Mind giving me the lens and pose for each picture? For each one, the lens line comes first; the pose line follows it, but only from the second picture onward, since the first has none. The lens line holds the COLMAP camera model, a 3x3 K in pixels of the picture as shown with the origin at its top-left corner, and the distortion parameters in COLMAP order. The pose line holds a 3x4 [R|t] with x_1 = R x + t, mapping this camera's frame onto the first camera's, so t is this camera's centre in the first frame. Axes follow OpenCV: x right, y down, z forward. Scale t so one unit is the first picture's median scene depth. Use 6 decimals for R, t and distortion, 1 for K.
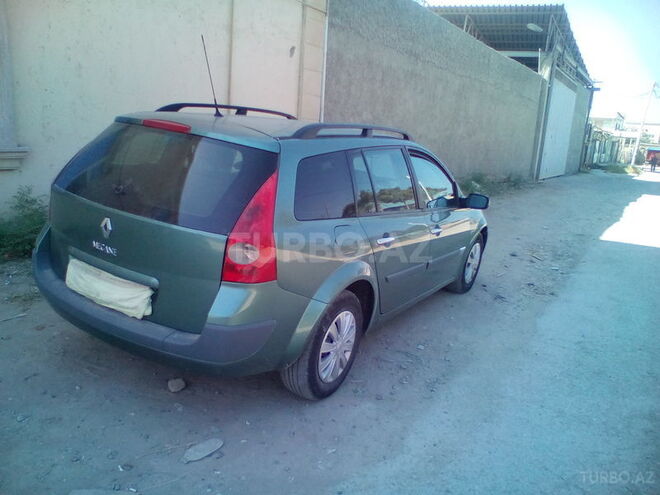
lens RADIAL K [[535.9, 0, 326.0], [0, 535.9, 239.2], [0, 0, 1]] dist [-0.033908, 0.013213]
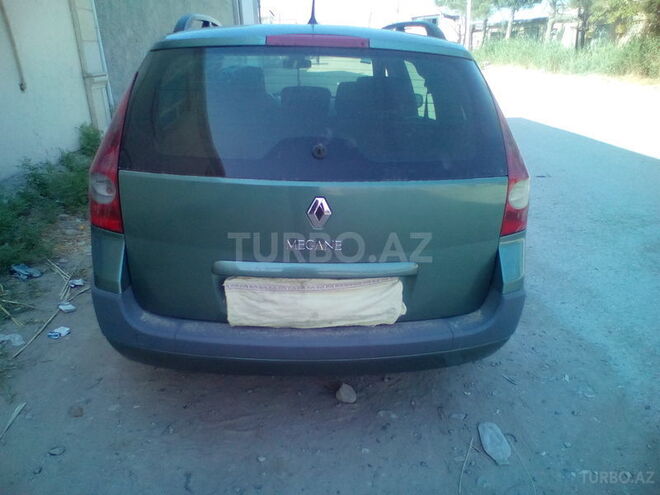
lens RADIAL K [[535.9, 0, 330.2], [0, 535.9, 247.6], [0, 0, 1]] dist [-0.033908, 0.013213]
pose [[0.666312, -0.287957, 0.687829, -0.831826], [0.074221, 0.943458, 0.323077, -0.183201], [-0.741970, -0.164219, 0.650010, 0.563904]]
